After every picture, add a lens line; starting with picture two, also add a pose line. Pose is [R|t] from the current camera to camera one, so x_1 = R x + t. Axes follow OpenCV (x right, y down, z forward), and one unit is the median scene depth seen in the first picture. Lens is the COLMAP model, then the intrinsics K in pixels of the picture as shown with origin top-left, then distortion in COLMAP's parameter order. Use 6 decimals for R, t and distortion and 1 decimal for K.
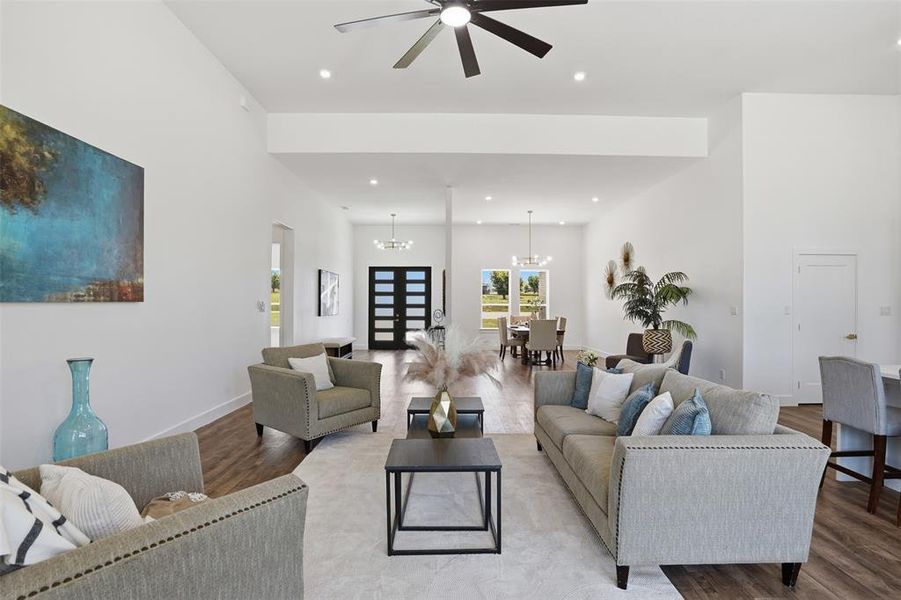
lens RADIAL K [[427.1, 0, 446.9], [0, 427.1, 294.1], [0, 0, 1]] dist [-0.044288, 0.018706]
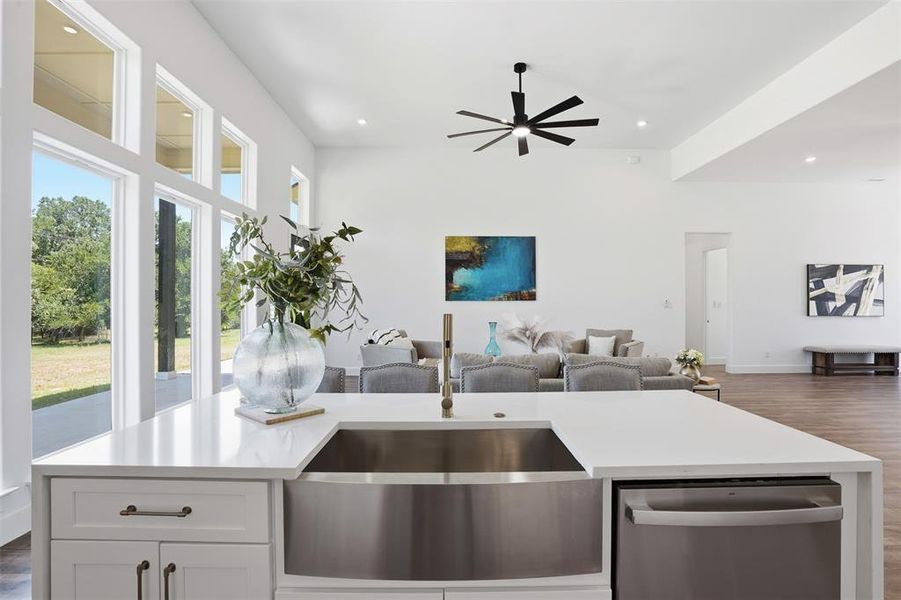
lens RADIAL K [[421.3, 0, 447.5], [0, 421.3, 301.7], [0, 0, 1]] dist [-0.045331, 0.010096]
pose [[0.002248, -0.001727, -0.999996, 0.733532], [0.019399, 0.999810, -0.001683, 0.010571], [0.999809, -0.019395, 0.002281, 0.294566]]
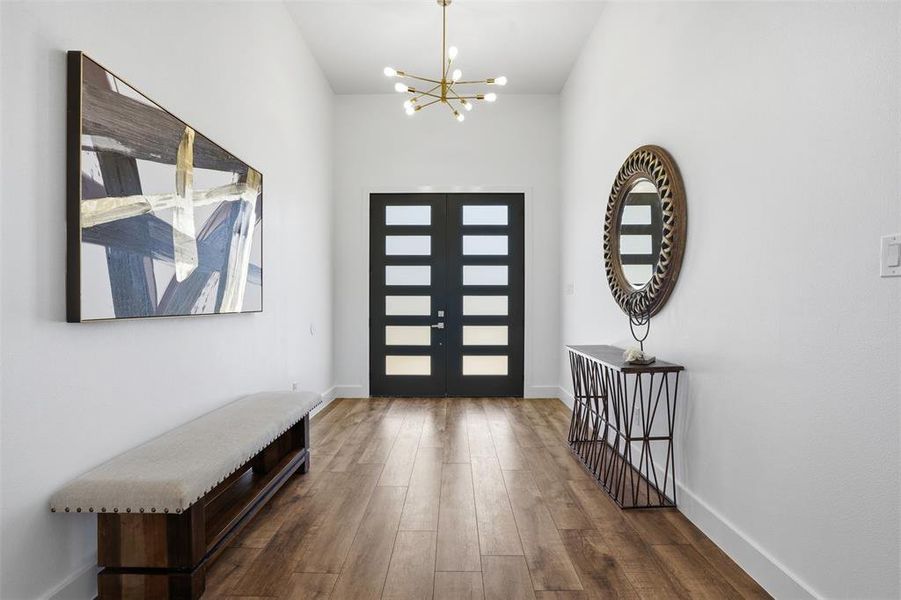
lens RADIAL K [[421.3, 0, 460.2], [0, 421.3, 297.7], [0, 0, 1]] dist [-0.045331, 0.010096]
pose [[0.999833, -0.000531, 0.018256, -0.186737], [0.000253, 0.999884, 0.015225, 0.050862], [-0.018262, -0.015218, 0.999717, 1.069335]]
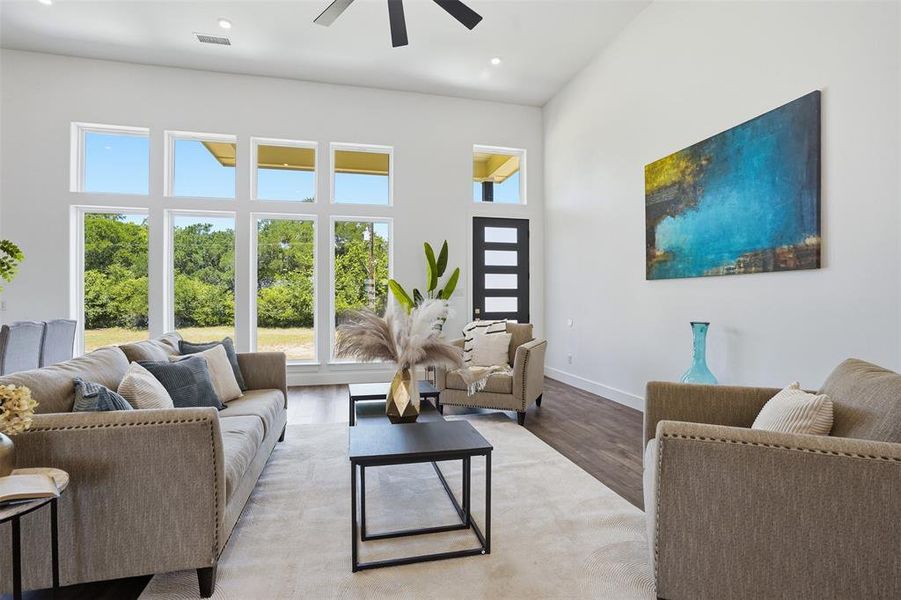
lens RADIAL K [[427.1, 0, 452.3], [0, 427.1, 298.0], [0, 0, 1]] dist [-0.044288, 0.018706]
pose [[-0.968817, 0.000000, -0.247776, 0.049179], [0.005737, 0.999732, -0.022433, 0.044826], [0.247709, -0.023154, -0.968558, 0.831198]]
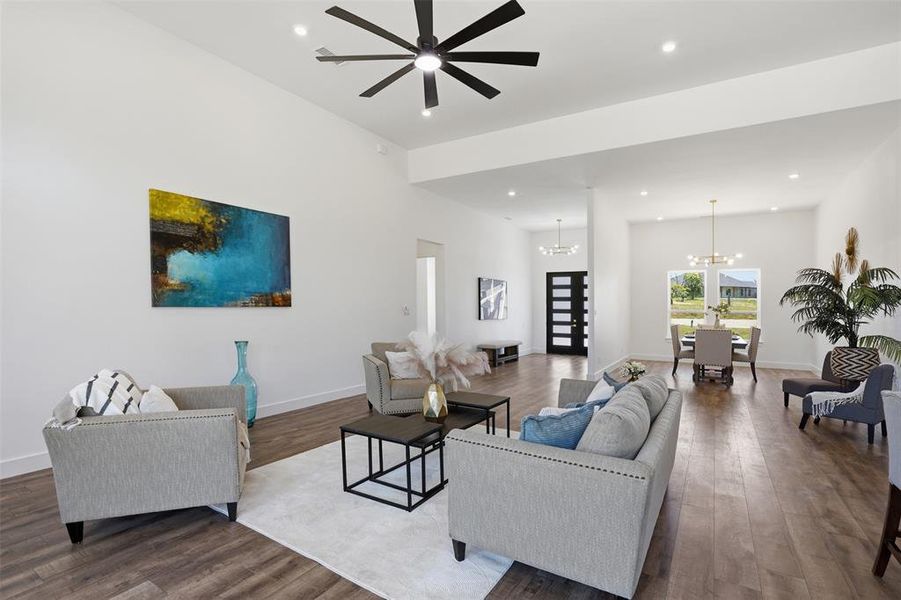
lens RADIAL K [[427.1, 0, 444.8], [0, 427.1, 317.9], [0, 0, 1]] dist [-0.044288, 0.018706]
pose [[0.838986, 0.019169, -0.543815, 0.301646], [0.005426, 0.999035, 0.043586, -0.002761], [0.544126, -0.039519, 0.838072, 0.011536]]
